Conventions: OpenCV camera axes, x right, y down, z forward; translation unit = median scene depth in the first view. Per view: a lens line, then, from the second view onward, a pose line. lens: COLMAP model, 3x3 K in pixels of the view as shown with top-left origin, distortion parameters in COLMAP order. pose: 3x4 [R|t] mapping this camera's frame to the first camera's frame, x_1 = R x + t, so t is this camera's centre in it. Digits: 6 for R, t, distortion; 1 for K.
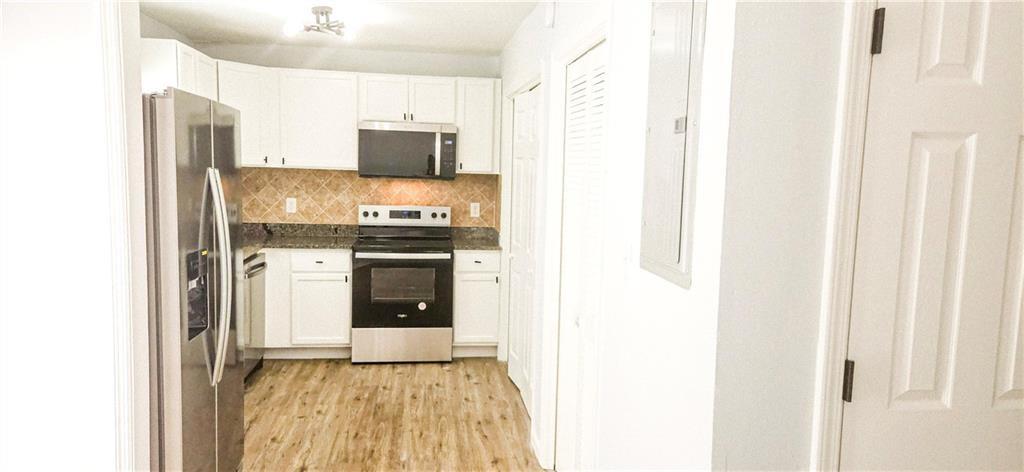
lens RADIAL K [[670.1, 0, 513.4], [0, 670.1, 236.9], [0, 0, 1]] dist [0.043875, -0.009059]
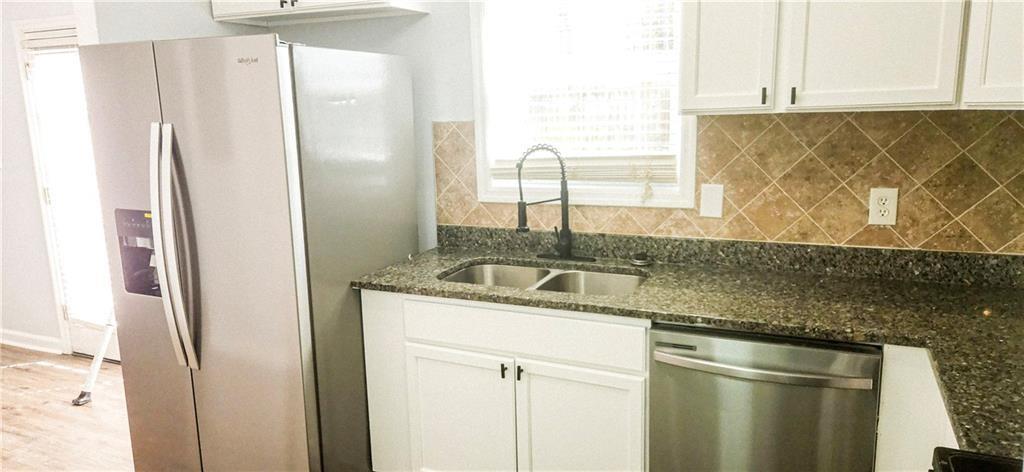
lens RADIAL K [[670.1, 0, 510.0], [0, 670.1, 238.1], [0, 0, 1]] dist [0.043875, -0.009059]
pose [[-0.545401, 0.142793, -0.825922, 0.024040], [-0.077531, 0.972562, 0.219344, -0.103491], [0.834582, 0.183665, -0.519365, 1.052110]]
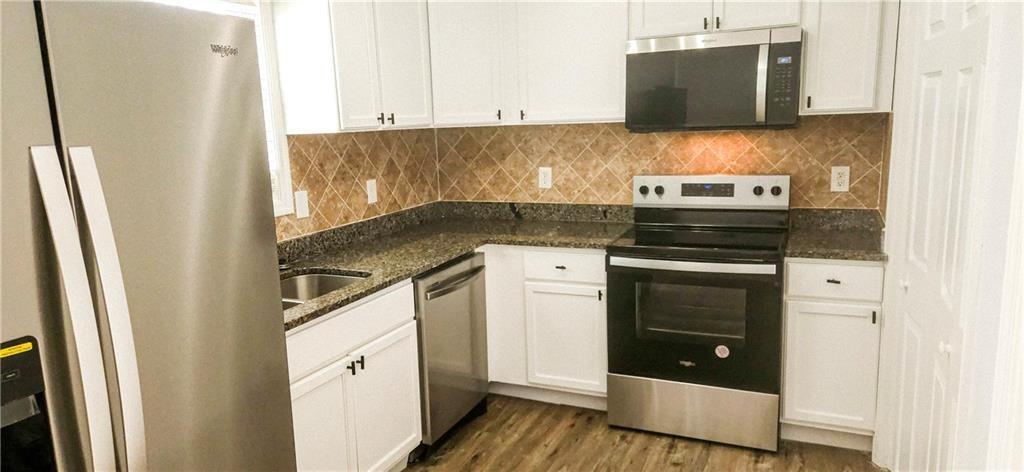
lens RADIAL K [[670.1, 0, 505.5], [0, 670.1, 239.7], [0, 0, 1]] dist [0.043875, -0.009059]
pose [[0.841665, 0.037820, -0.538674, 0.016192], [0.004330, 0.997040, 0.076768, -0.037802], [0.539983, -0.066946, 0.839009, 0.403450]]
